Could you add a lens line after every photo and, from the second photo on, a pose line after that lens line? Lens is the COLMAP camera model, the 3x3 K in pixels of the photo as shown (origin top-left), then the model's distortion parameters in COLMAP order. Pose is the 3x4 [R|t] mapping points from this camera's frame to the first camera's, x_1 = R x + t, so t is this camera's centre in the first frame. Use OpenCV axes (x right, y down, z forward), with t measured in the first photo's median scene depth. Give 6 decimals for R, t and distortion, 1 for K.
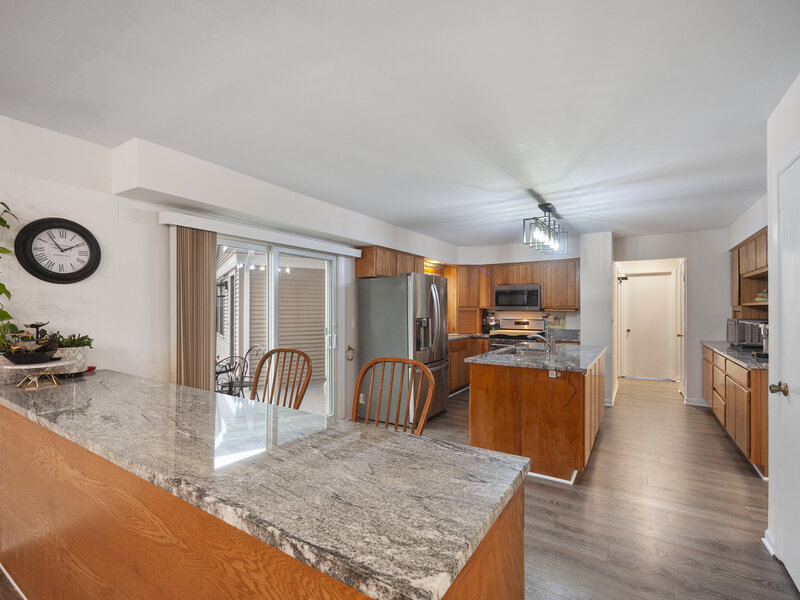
lens RADIAL K [[372.0, 0, 400.3], [0, 372.0, 305.4], [0, 0, 1]] dist [0.002748, 0.000325]
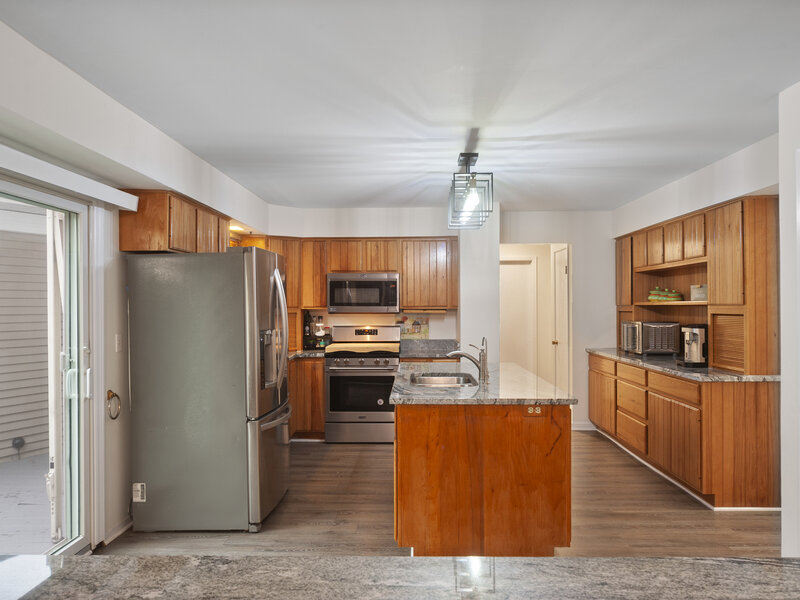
lens RADIAL K [[592.9, 0, 400.0], [0, 592.9, 300.0], [0, 0, 1]] dist [0.000186, 0.002490]
pose [[0.854309, 0.001172, 0.519764, -0.223017], [-0.000182, 0.999998, -0.001956, -0.008099], [-0.519765, 0.001576, 0.854308, 0.135912]]
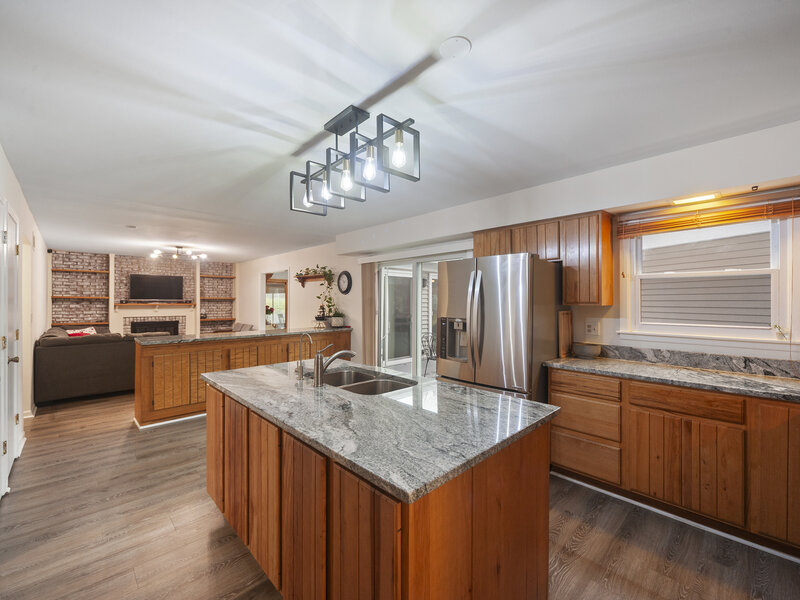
lens RADIAL K [[331.9, 0, 410.3], [0, 331.9, 298.9], [0, 0, 1]] dist [-0.001599, -0.000084]
pose [[-0.202686, -0.006452, -0.979222, 0.732204], [0.007555, 0.999938, -0.008152, -0.000541], [0.979215, -0.009051, -0.202625, 1.027082]]
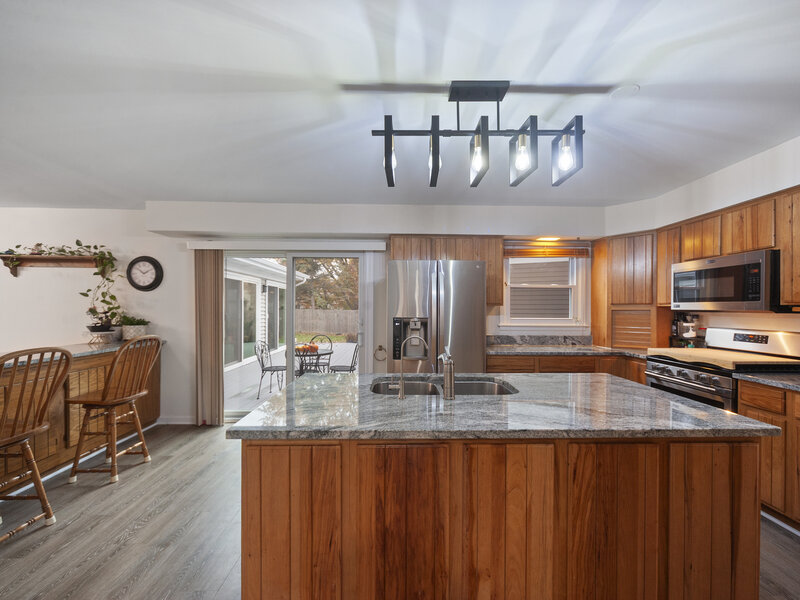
lens RADIAL K [[322.9, 0, 400.9], [0, 322.9, 306.3], [0, 0, 1]] dist [-0.000699, -0.000204]
pose [[0.563877, -0.002387, -0.825855, 0.588487], [0.001945, 0.999997, -0.001562, 0.011243], [0.825857, -0.000726, 0.563880, 0.593824]]
